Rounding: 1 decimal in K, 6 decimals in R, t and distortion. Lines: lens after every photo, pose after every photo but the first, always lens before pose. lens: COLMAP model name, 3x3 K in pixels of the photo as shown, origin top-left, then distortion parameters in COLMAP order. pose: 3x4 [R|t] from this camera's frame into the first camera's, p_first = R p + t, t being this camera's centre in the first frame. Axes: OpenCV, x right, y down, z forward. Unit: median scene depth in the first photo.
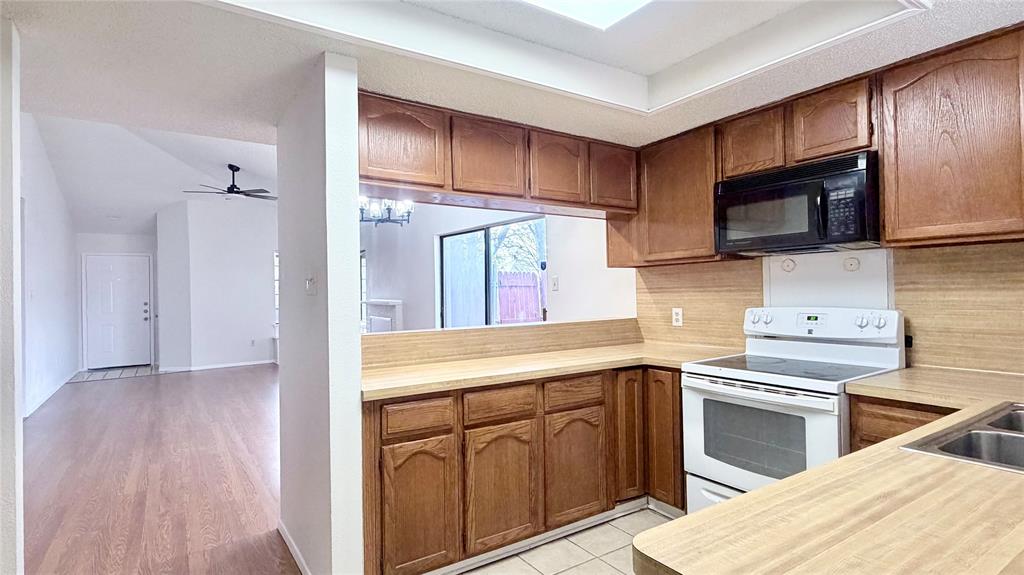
lens RADIAL K [[514.4, 0, 512.4], [0, 514.4, 286.3], [0, 0, 1]] dist [0.005119, -0.002219]
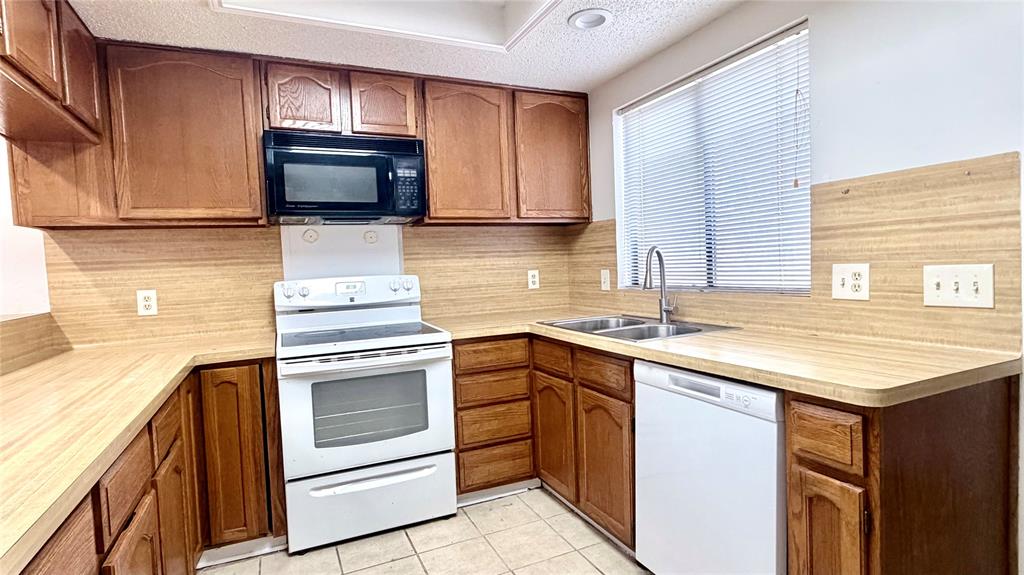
lens RADIAL K [[514.4, 0, 508.7], [0, 514.4, 286.8], [0, 0, 1]] dist [0.005119, -0.002219]
pose [[0.160163, -0.033562, 0.986520, -0.410339], [0.026349, 0.999211, 0.029716, 0.040639], [-0.986739, 0.021234, 0.160921, 0.535708]]
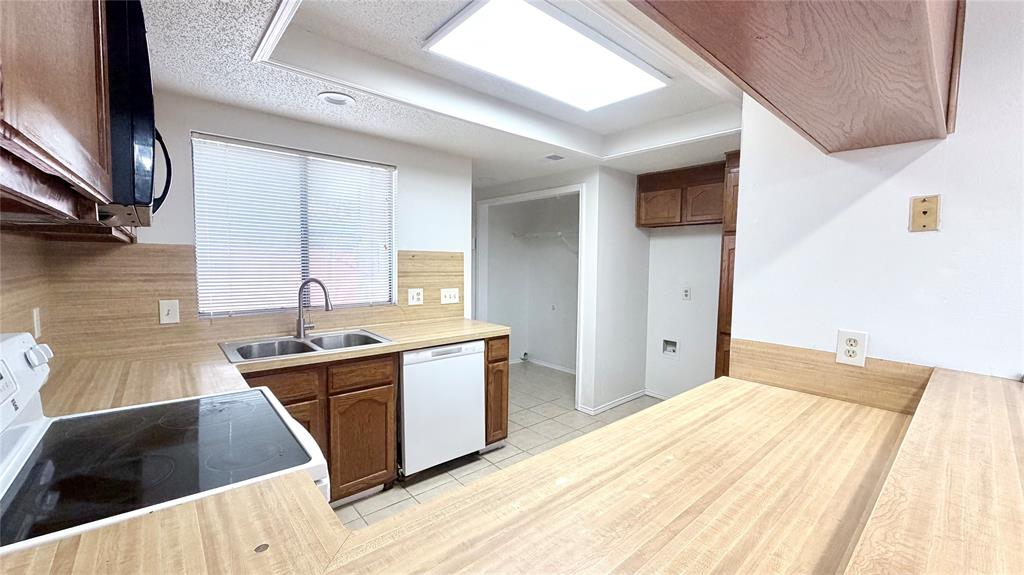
lens RADIAL K [[407.7, 0, 512.5], [0, 407.7, 287.0], [0, 0, 1]] dist [0.002594, -0.000404]
pose [[-0.990522, 0.009101, -0.137055, 0.224800], [0.001477, 0.998450, 0.055632, -0.030010], [0.137349, 0.054903, -0.989000, 1.431182]]
